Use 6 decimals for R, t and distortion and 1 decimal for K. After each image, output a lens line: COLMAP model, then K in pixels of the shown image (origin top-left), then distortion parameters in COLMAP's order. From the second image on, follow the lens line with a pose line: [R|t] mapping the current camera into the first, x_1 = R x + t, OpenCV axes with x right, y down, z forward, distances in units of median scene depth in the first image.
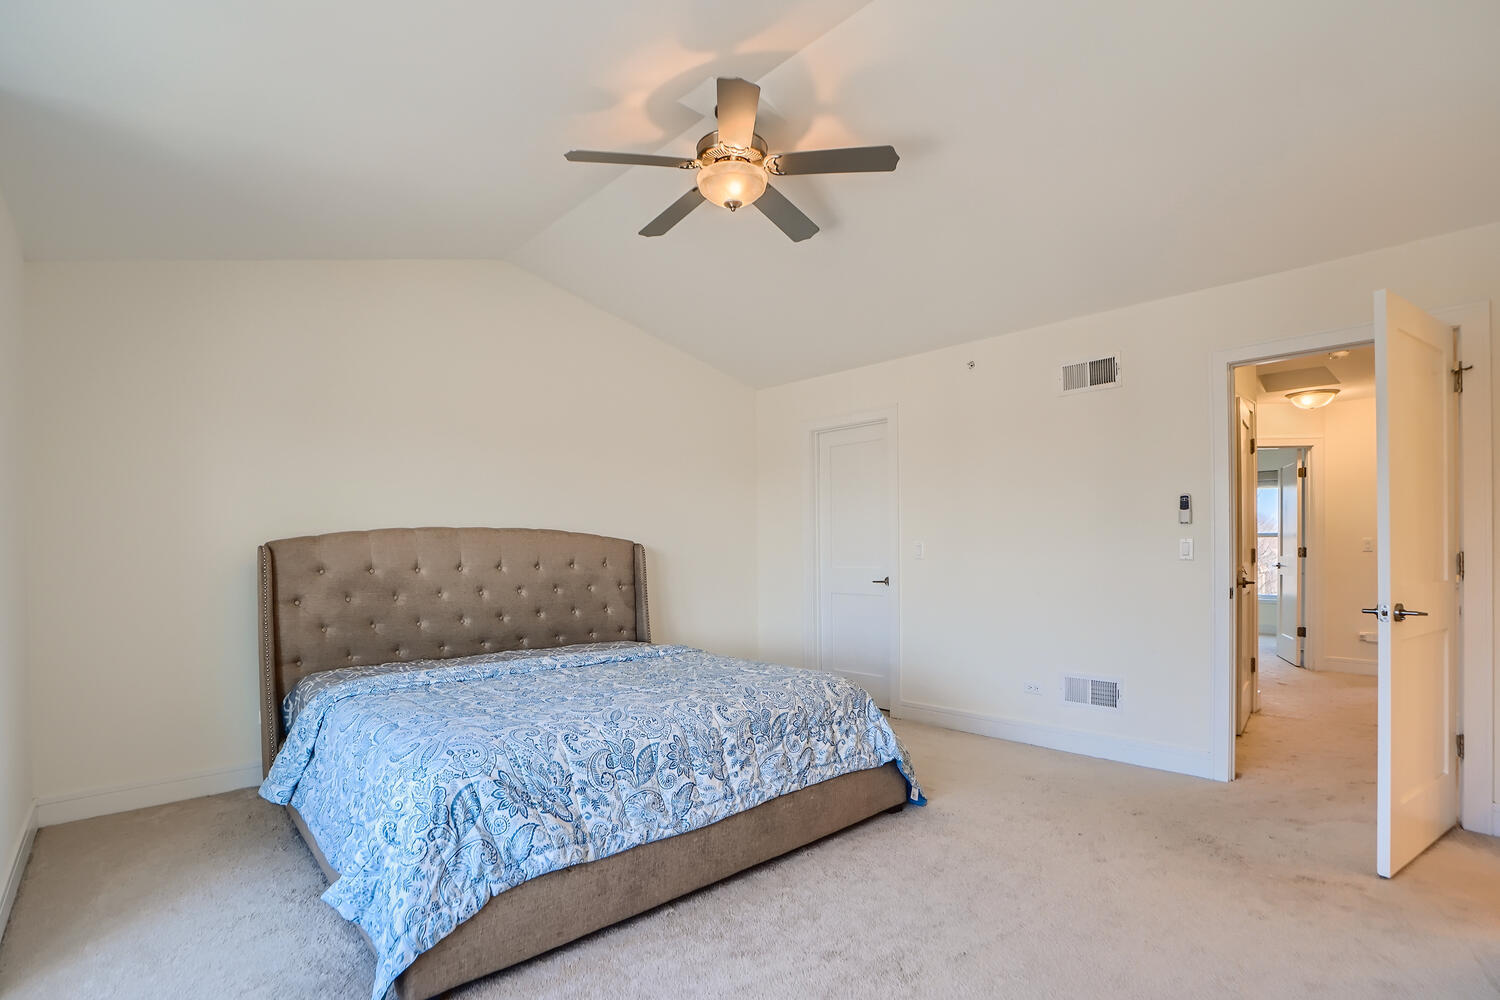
lens RADIAL K [[738.4, 0, 727.9], [0, 738.4, 551.6], [0, 0, 1]] dist [-0.059025, 0.052231]
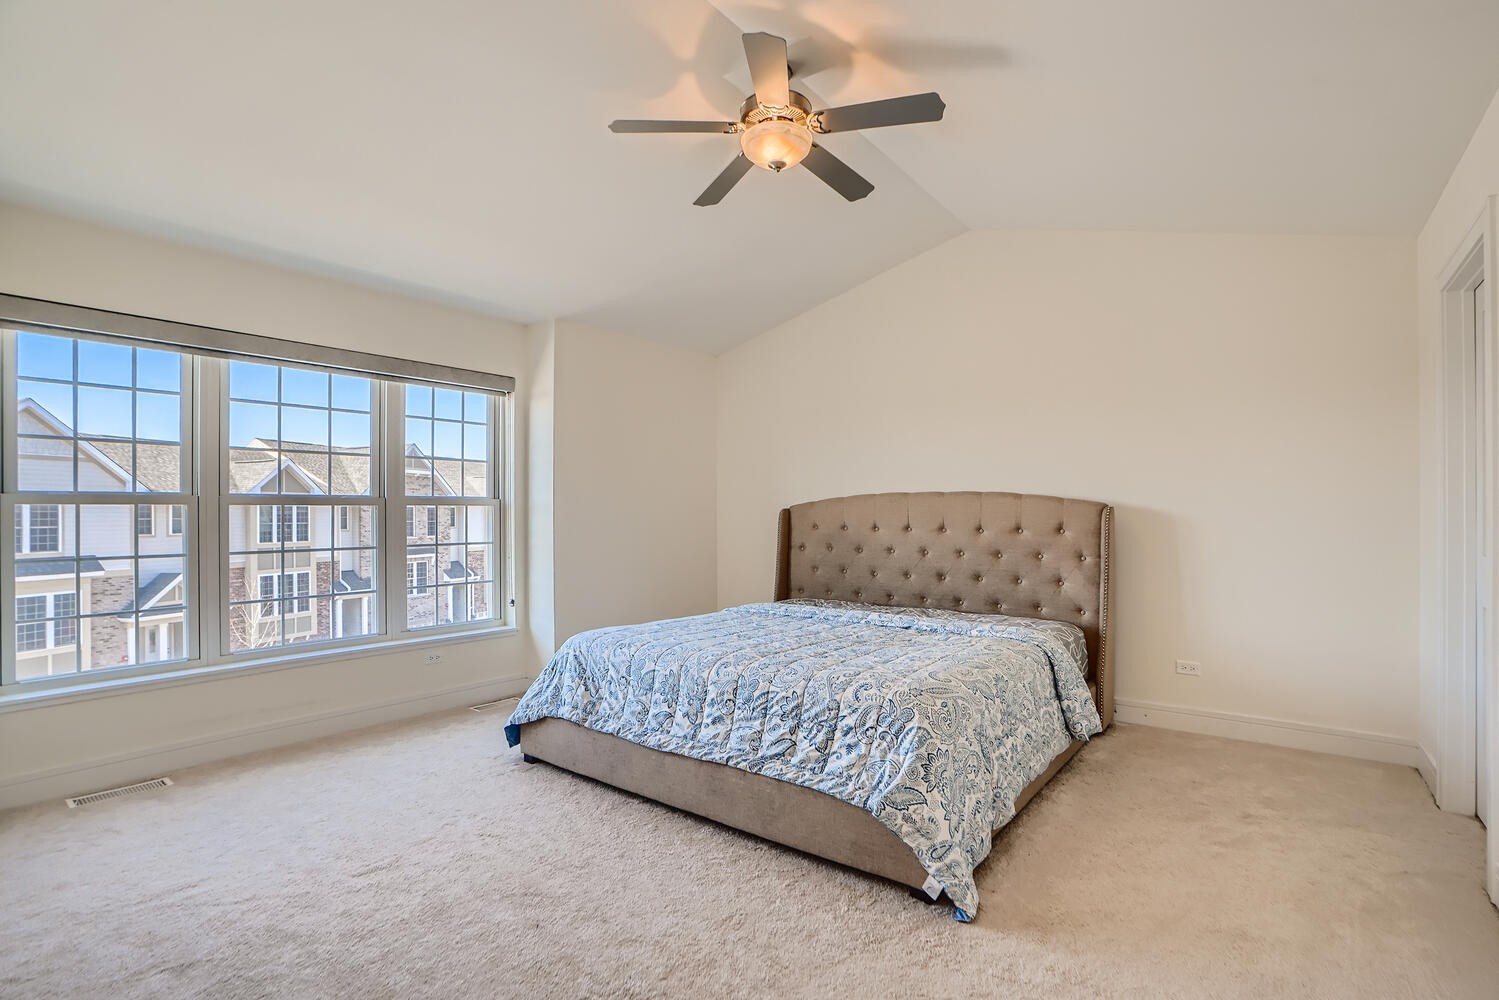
lens RADIAL K [[697.6, 0, 750.5], [0, 697.6, 520.1], [0, 0, 1]] dist [-0.062976, 0.025863]
pose [[0.179336, 0.016751, -0.983645, 0.877181], [-0.004397, 0.999859, 0.016226, -0.011126], [0.983778, 0.001415, 0.179384, 0.763835]]
